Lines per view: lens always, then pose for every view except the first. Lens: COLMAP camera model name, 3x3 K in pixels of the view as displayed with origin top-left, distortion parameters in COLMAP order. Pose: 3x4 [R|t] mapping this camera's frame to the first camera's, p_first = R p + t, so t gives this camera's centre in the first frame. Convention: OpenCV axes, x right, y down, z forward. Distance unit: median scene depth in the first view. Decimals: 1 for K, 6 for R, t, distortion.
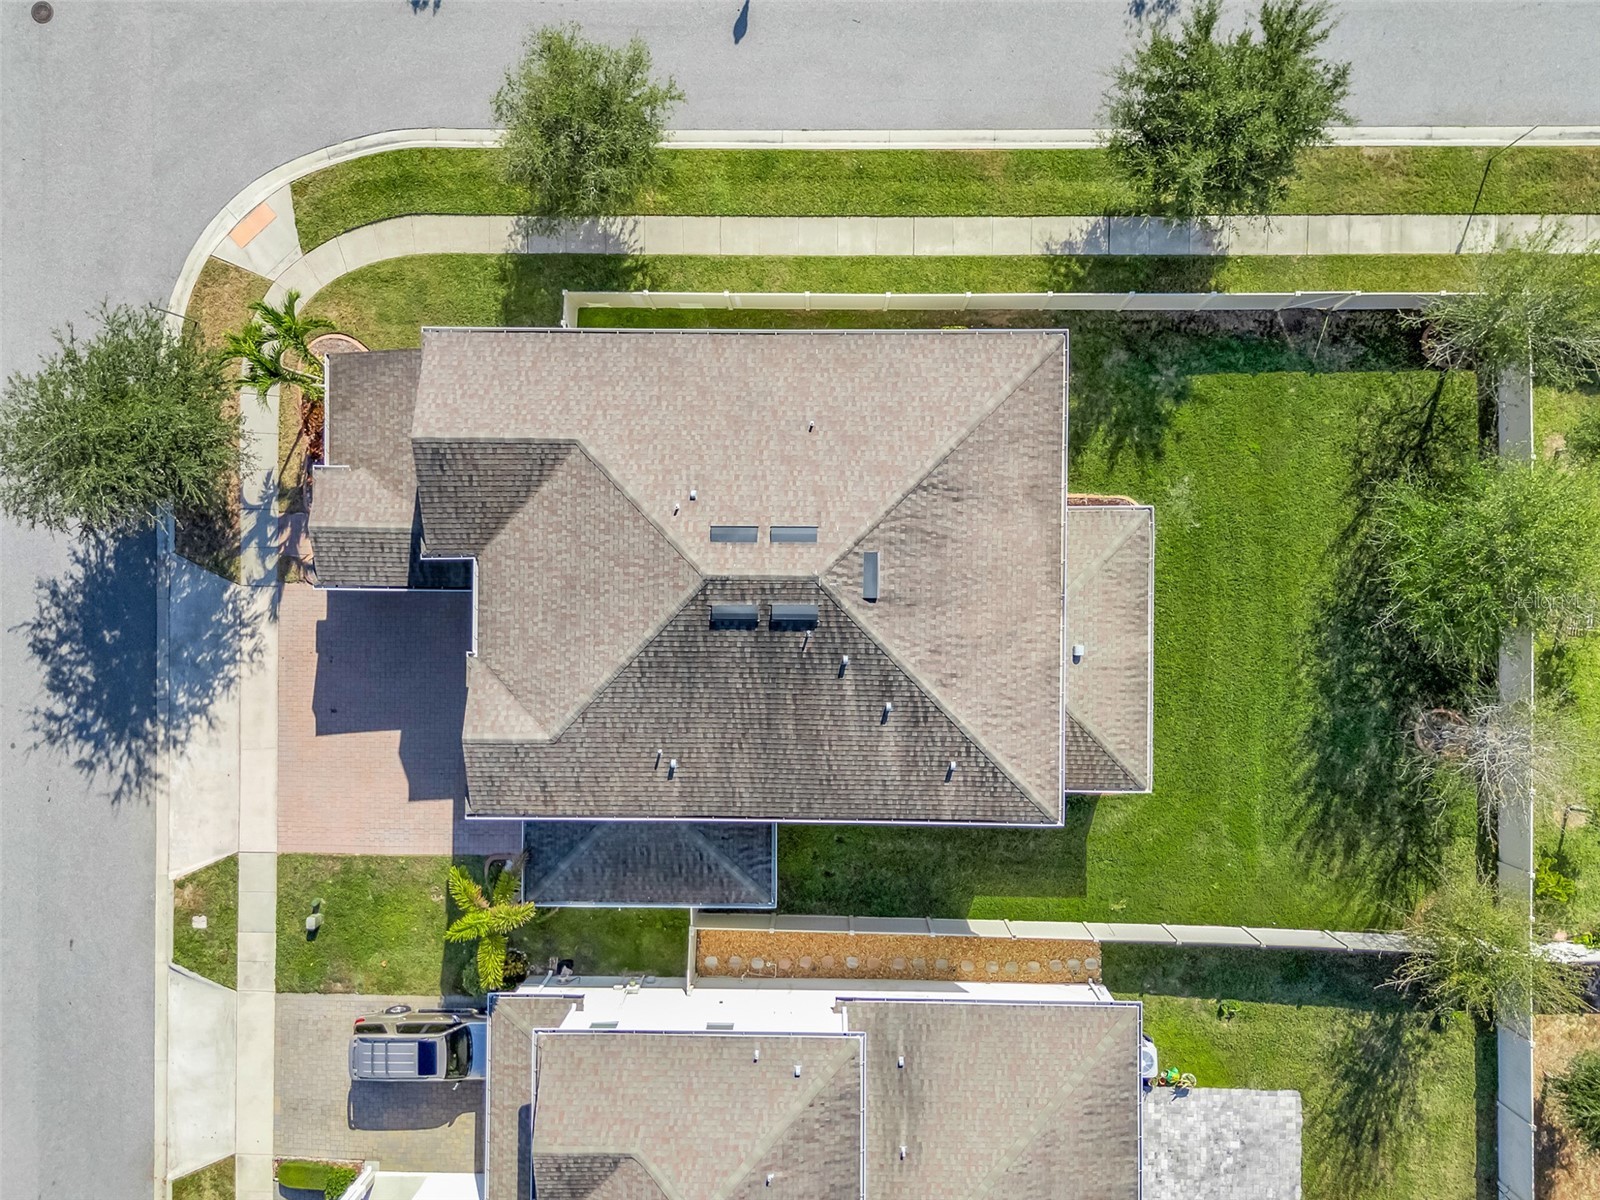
lens RADIAL K [[1191.0, 0, 802.3], [0, 1191.0, 617.6], [0, 0, 1]] dist [0.083358, -0.072915]
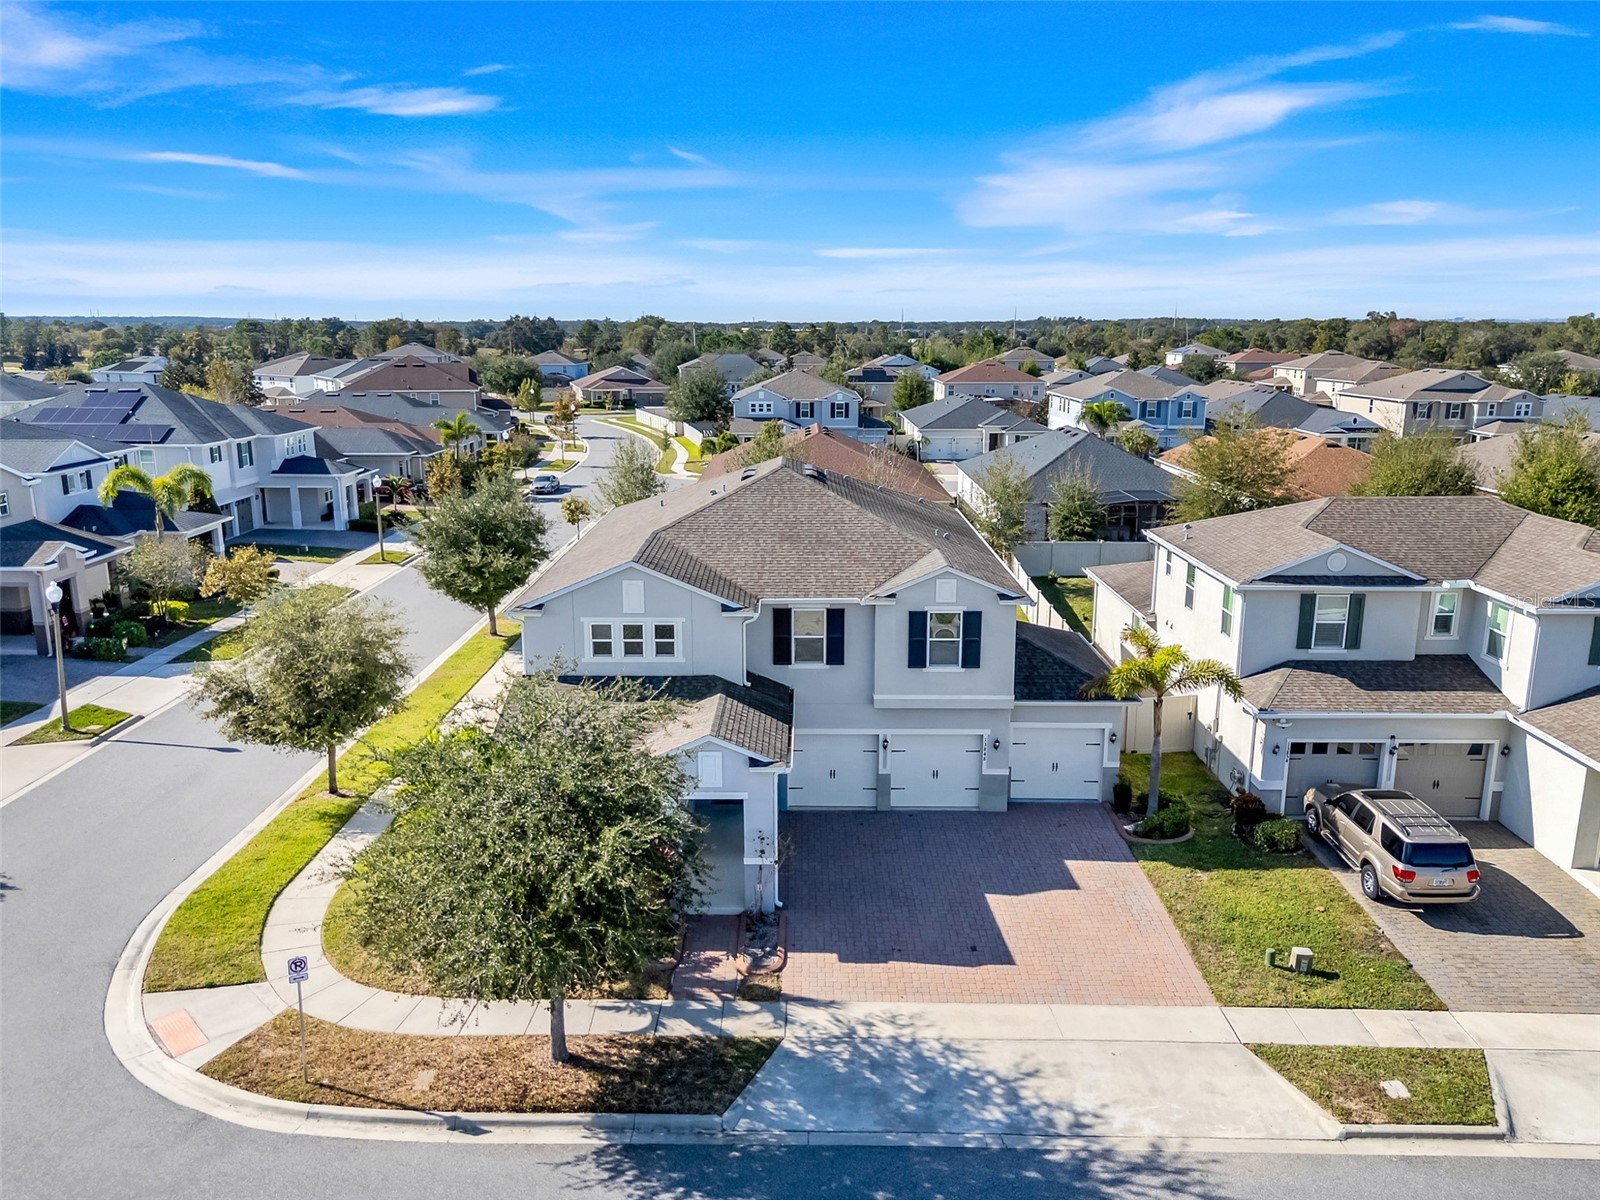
lens RADIAL K [[1191.0, 0, 802.3], [0, 1191.0, 617.6], [0, 0, 1]] dist [0.083358, -0.072915]
pose [[-0.012058, -0.216272, 0.976259, -0.993431], [0.999868, -0.013245, 0.009416, -0.020792], [0.010895, 0.976243, 0.216403, 0.672886]]
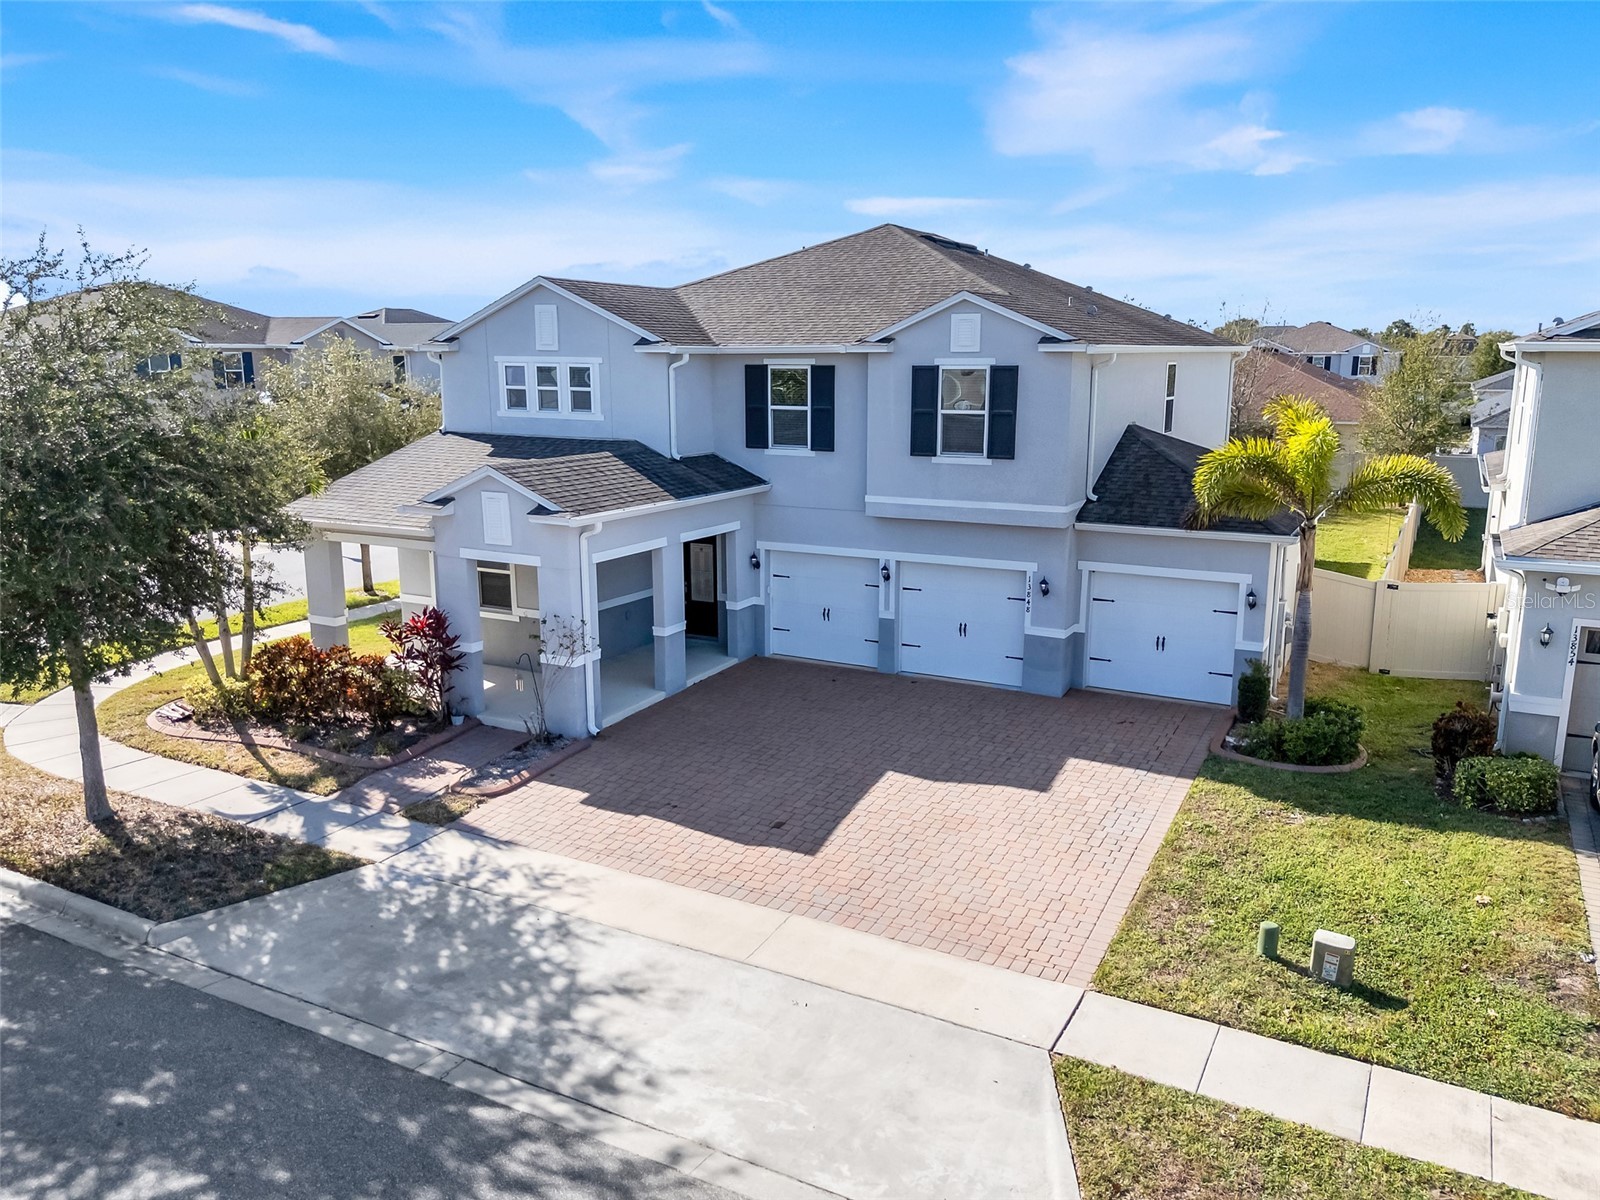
lens RADIAL K [[1191.0, 0, 802.3], [0, 1191.0, 617.6], [0, 0, 1]] dist [0.083358, -0.072915]
pose [[0.459918, -0.169635, 0.871607, -0.727368], [0.887961, 0.087198, -0.451577, 0.262548], [0.000601, 0.981642, 0.190734, 0.848054]]
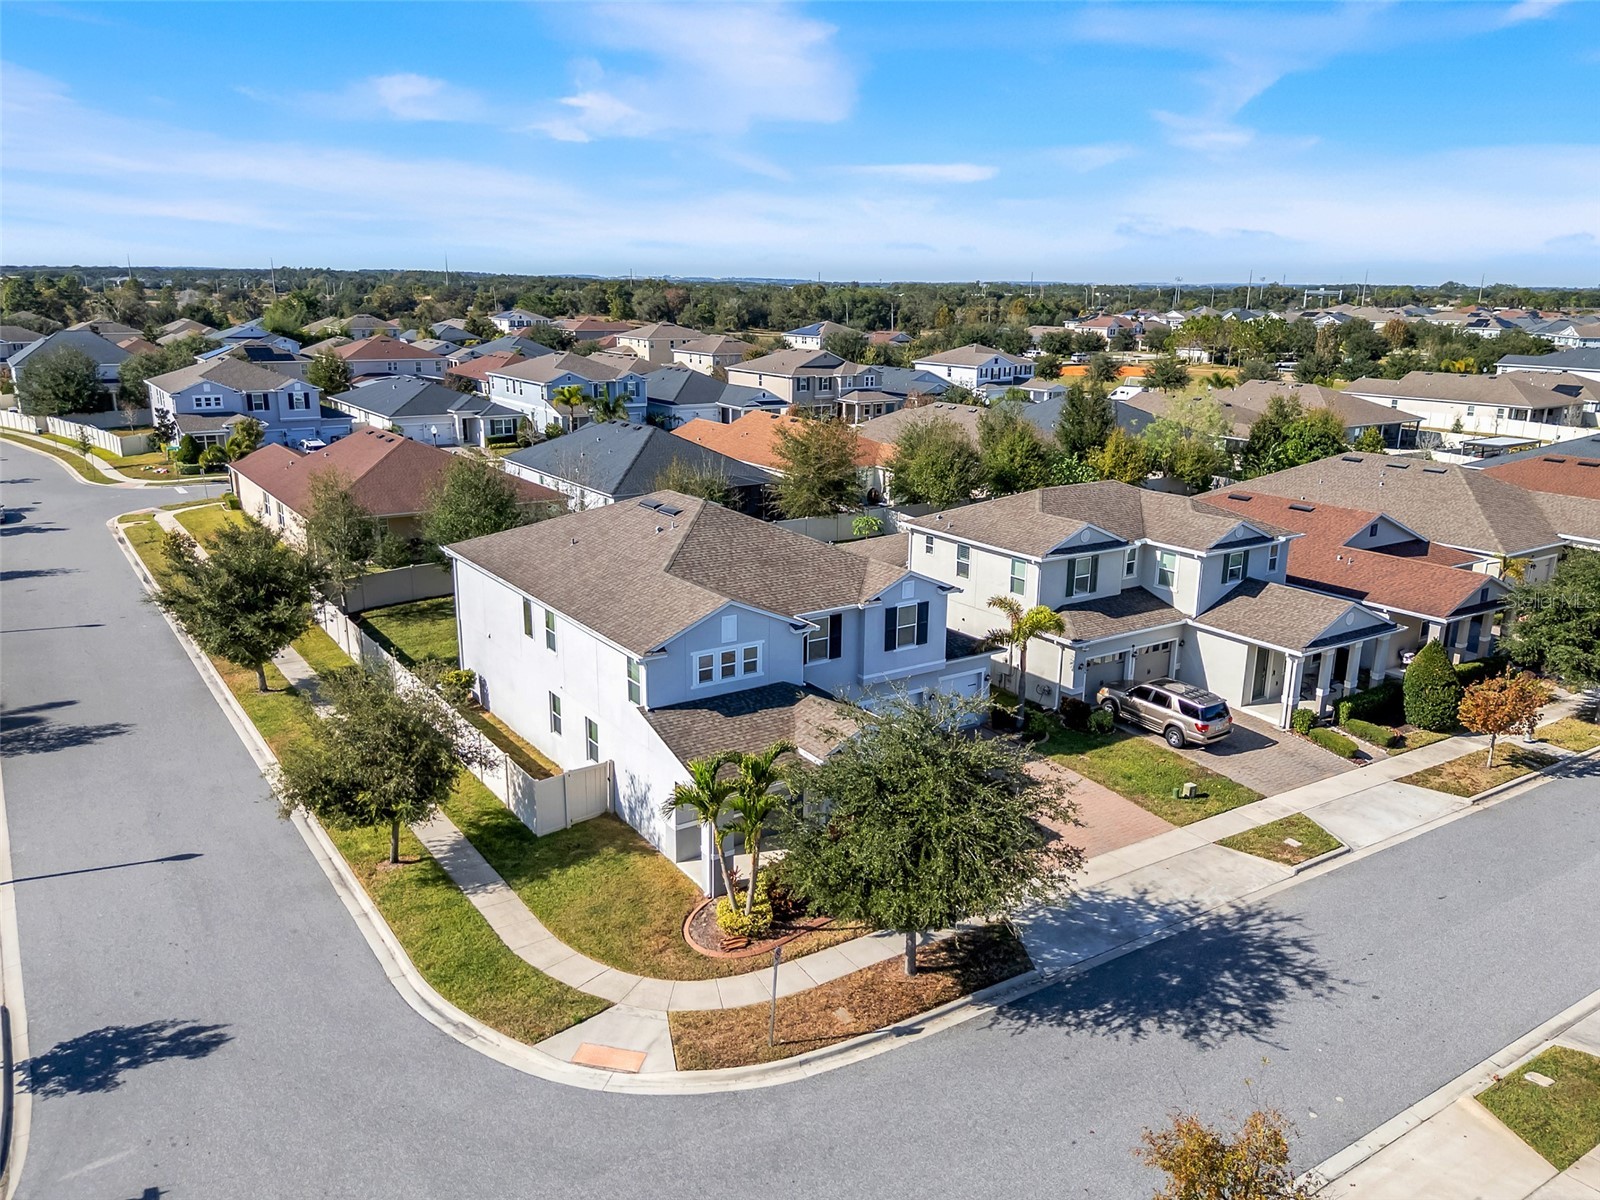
lens RADIAL K [[1191.0, 0, 802.3], [0, 1191.0, 617.6], [0, 0, 1]] dist [0.083358, -0.072915]
pose [[-0.567314, -0.207509, 0.796929, -1.008424], [0.823423, -0.156345, 0.545464, -0.566788], [0.011407, 0.965658, 0.259564, 0.578601]]
